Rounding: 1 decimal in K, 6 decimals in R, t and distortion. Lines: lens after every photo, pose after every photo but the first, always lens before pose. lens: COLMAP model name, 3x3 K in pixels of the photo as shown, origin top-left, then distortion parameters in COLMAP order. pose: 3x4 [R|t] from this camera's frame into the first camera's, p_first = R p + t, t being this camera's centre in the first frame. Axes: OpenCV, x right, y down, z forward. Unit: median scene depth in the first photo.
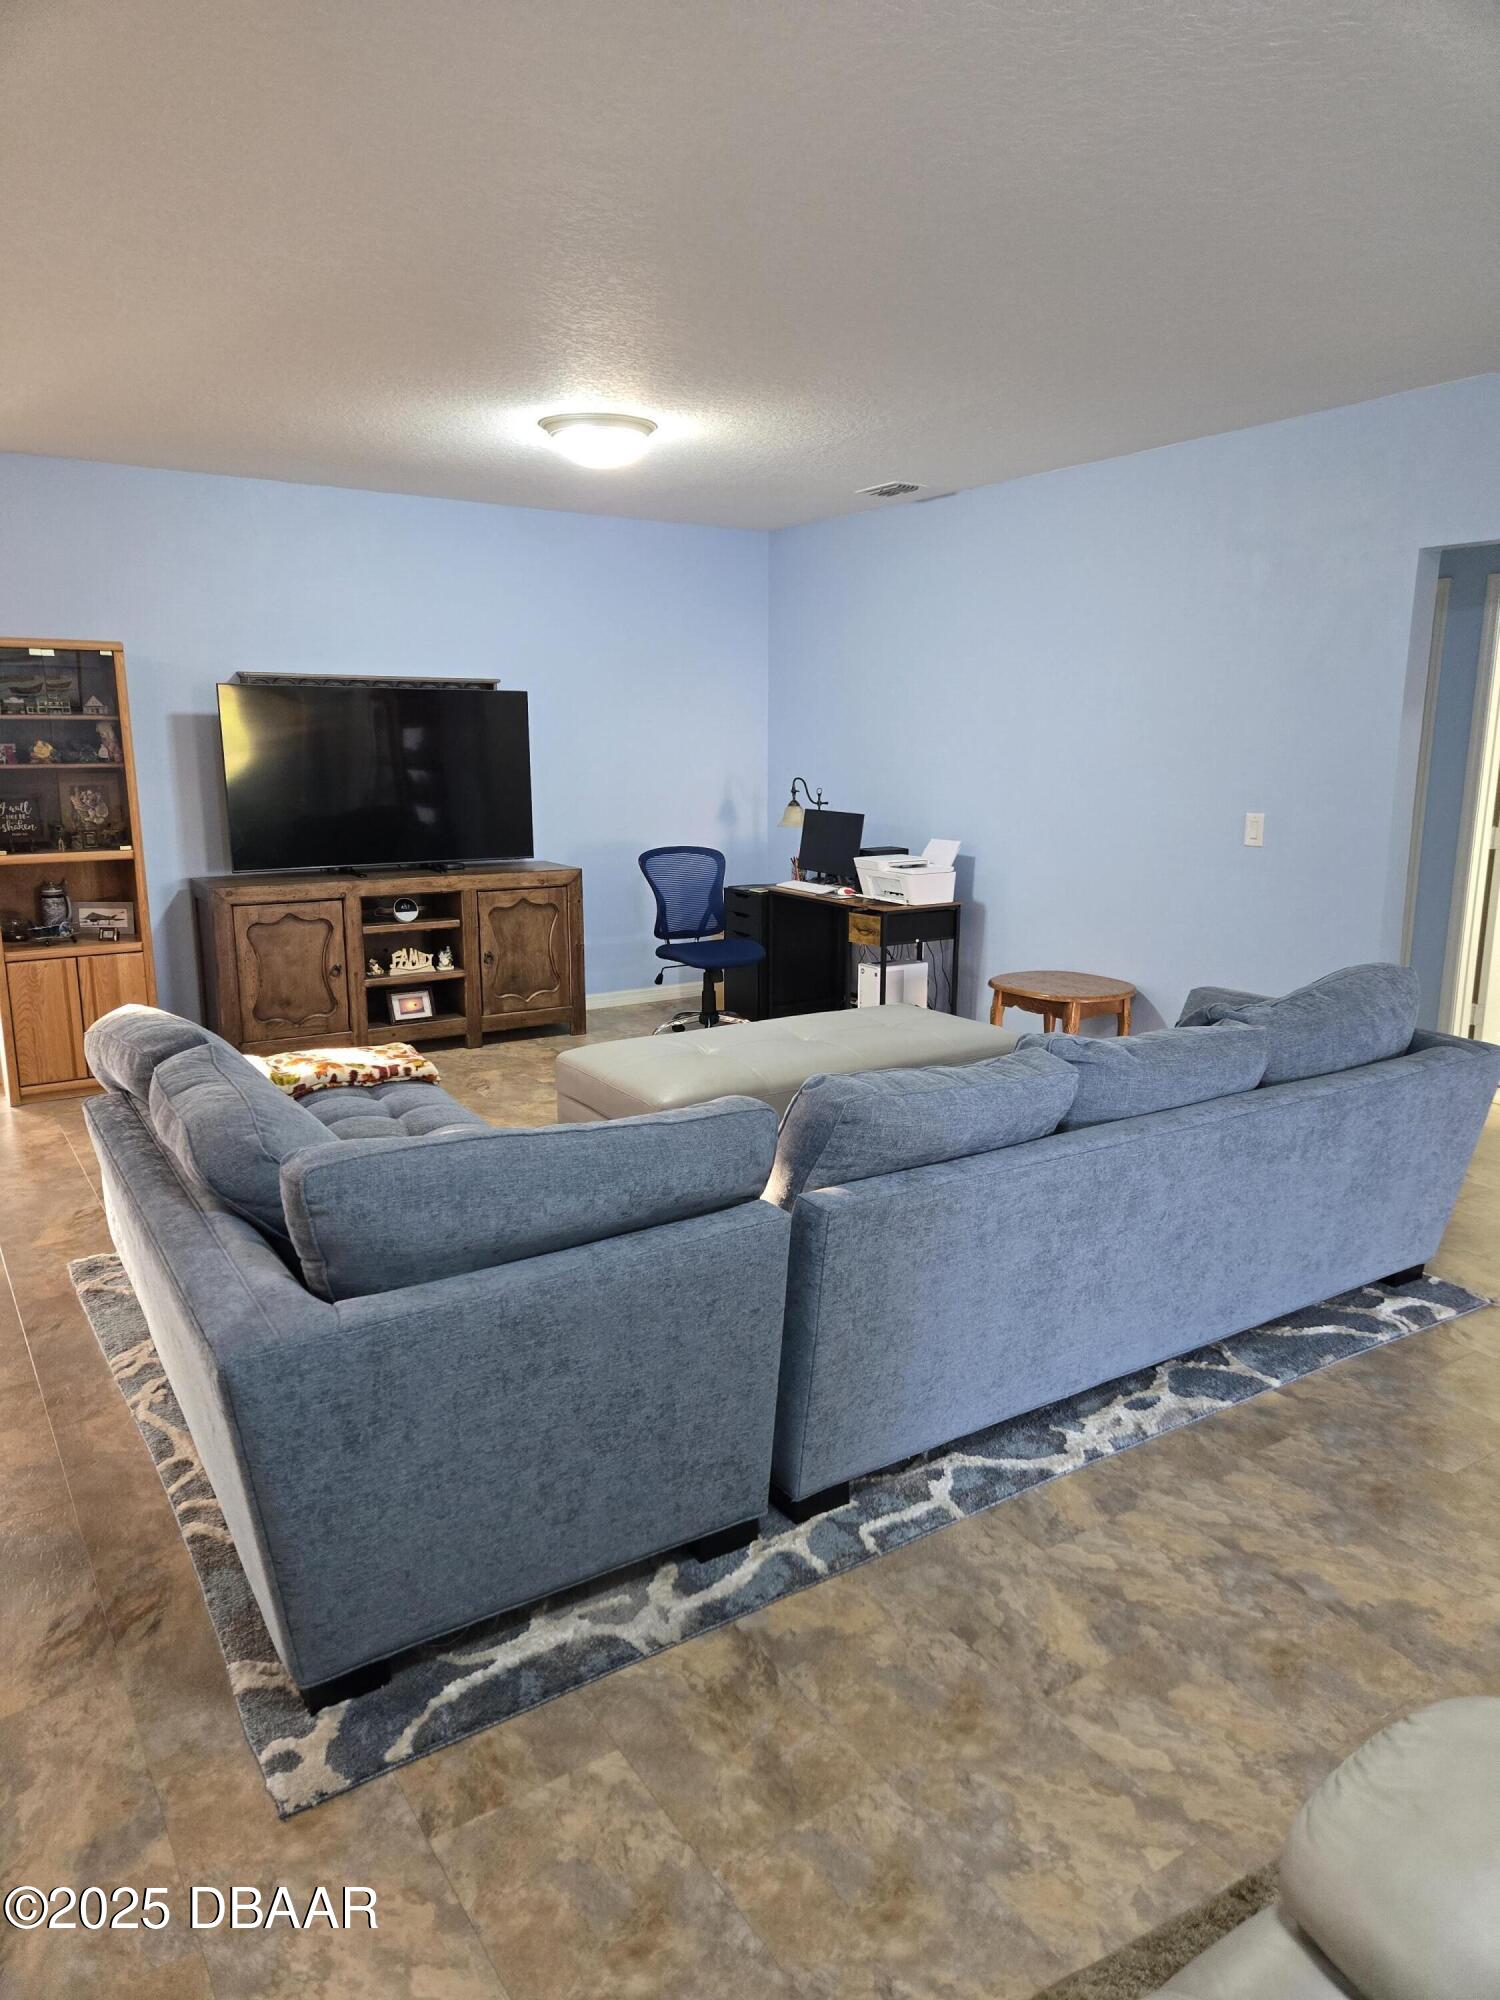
lens RADIAL K [[1331.6, 0, 776.5], [0, 1331.6, 998.8], [0, 0, 1]] dist [0.072791, -0.053730]
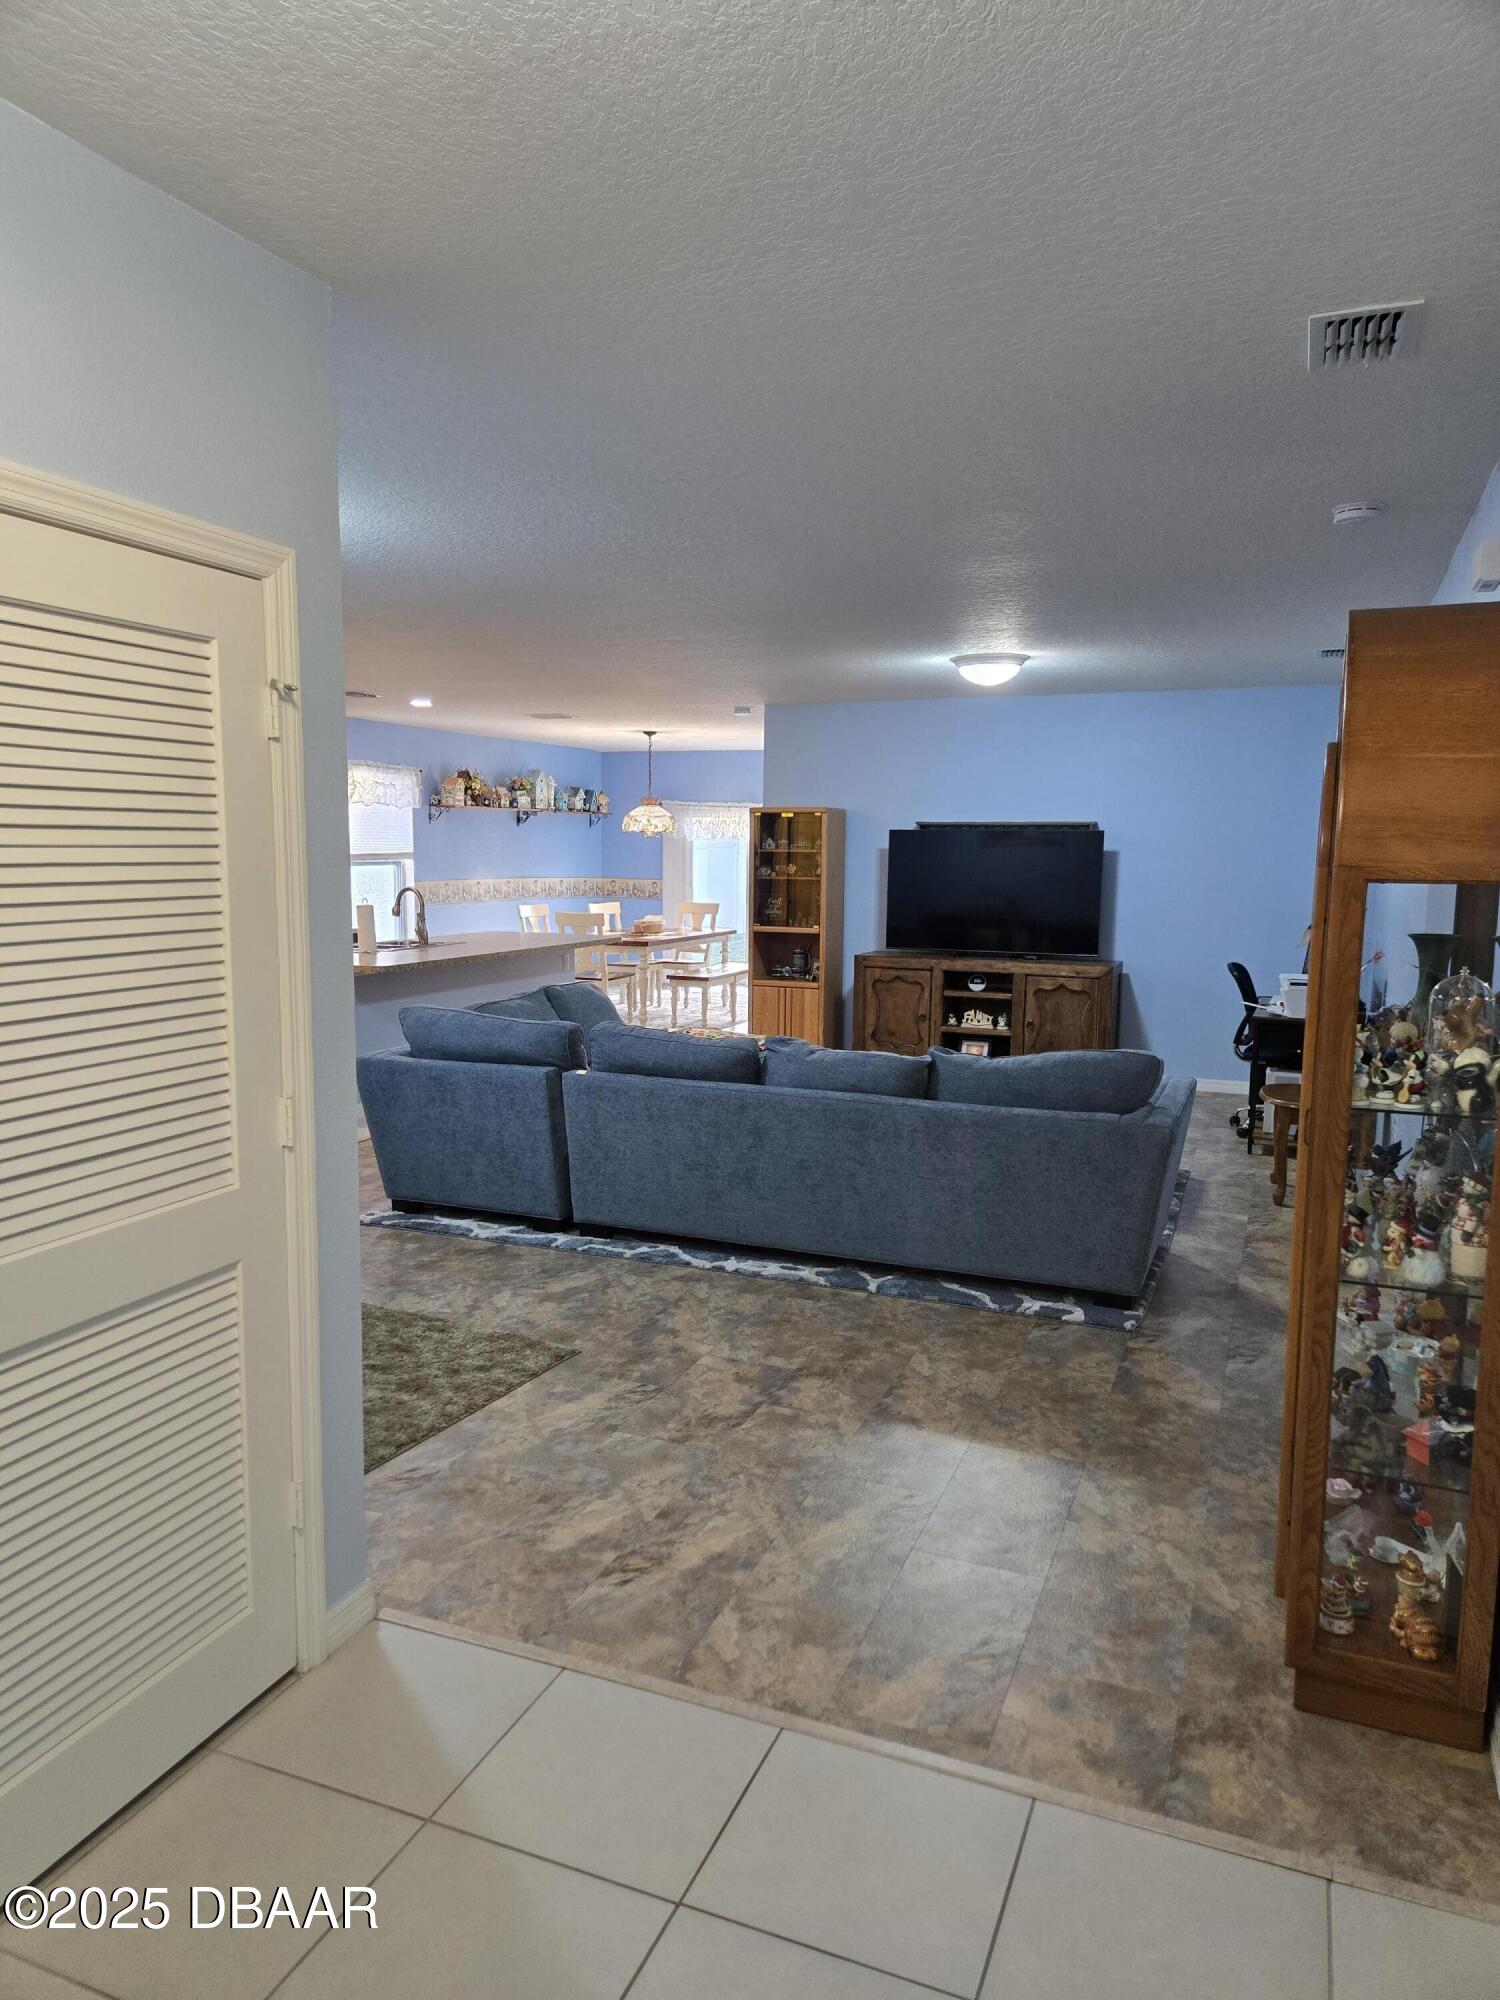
lens RADIAL K [[1335.5, 0, 750.0], [0, 1335.5, 1000.0], [0, 0, 1]] dist [0.073228, -0.055789]
pose [[0.564933, 0.099851, -0.819073, 0.883945], [-0.174703, 0.984621, -0.000464, -0.006438], [0.806430, 0.143357, 0.573689, -0.012554]]
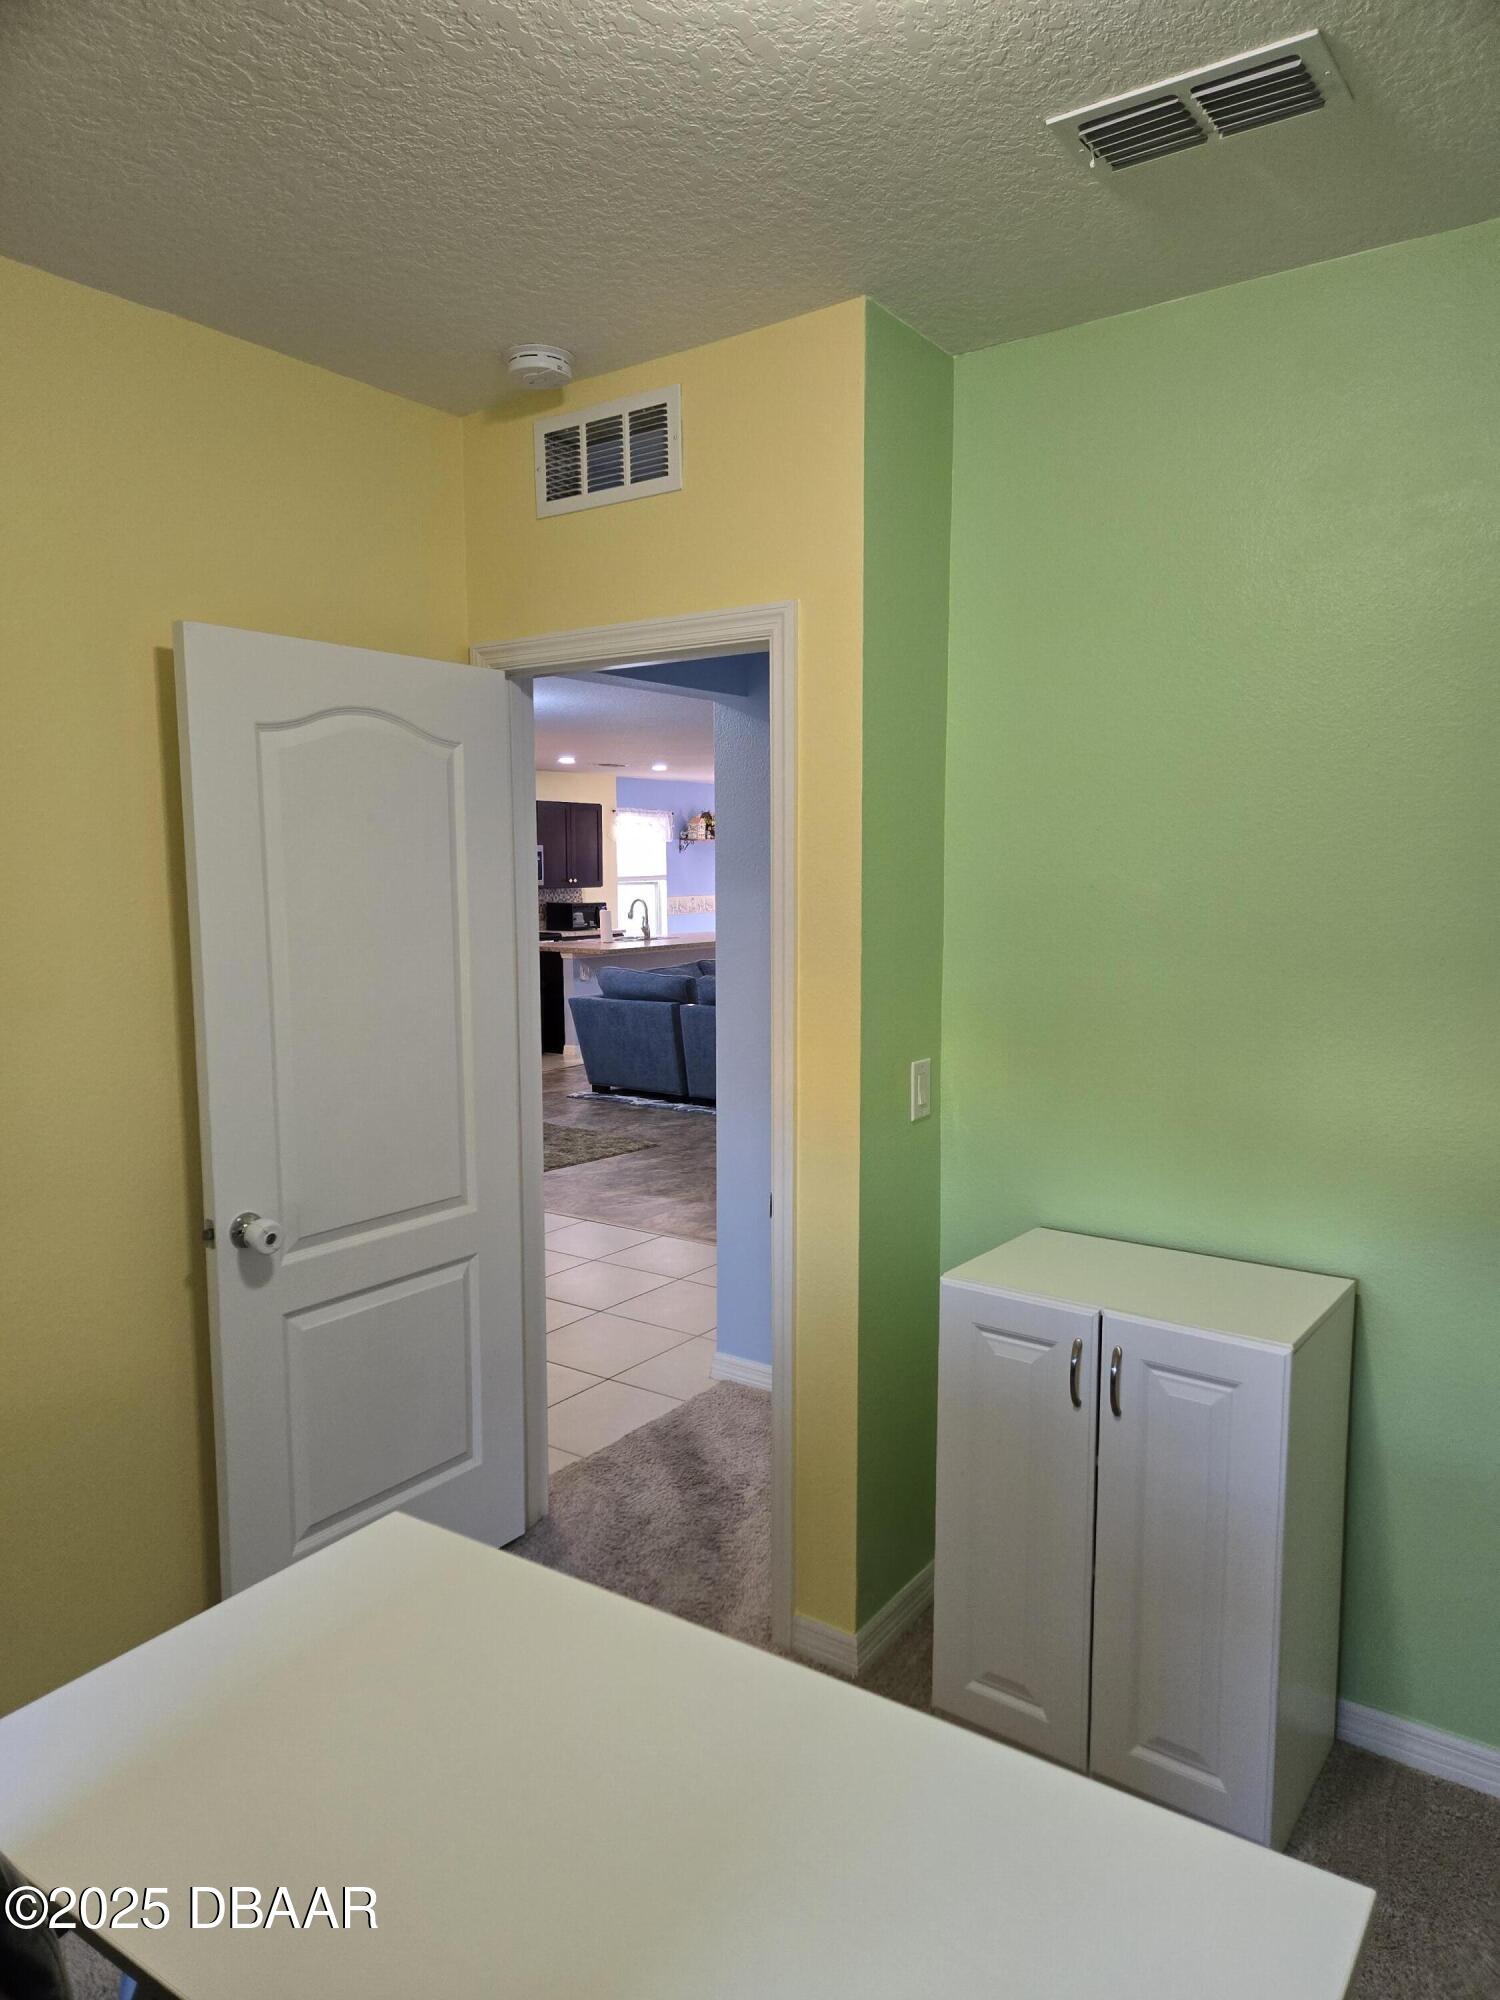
lens RADIAL K [[1335.5, 0, 750.0], [0, 1335.5, 1000.0], [0, 0, 1]] dist [0.073228, -0.055789]
pose [[0.347580, 0.092338, -0.933093, 1.563998], [-0.184142, 0.982483, 0.028633, 0.001426], [0.919391, 0.161869, 0.358494, -0.062092]]
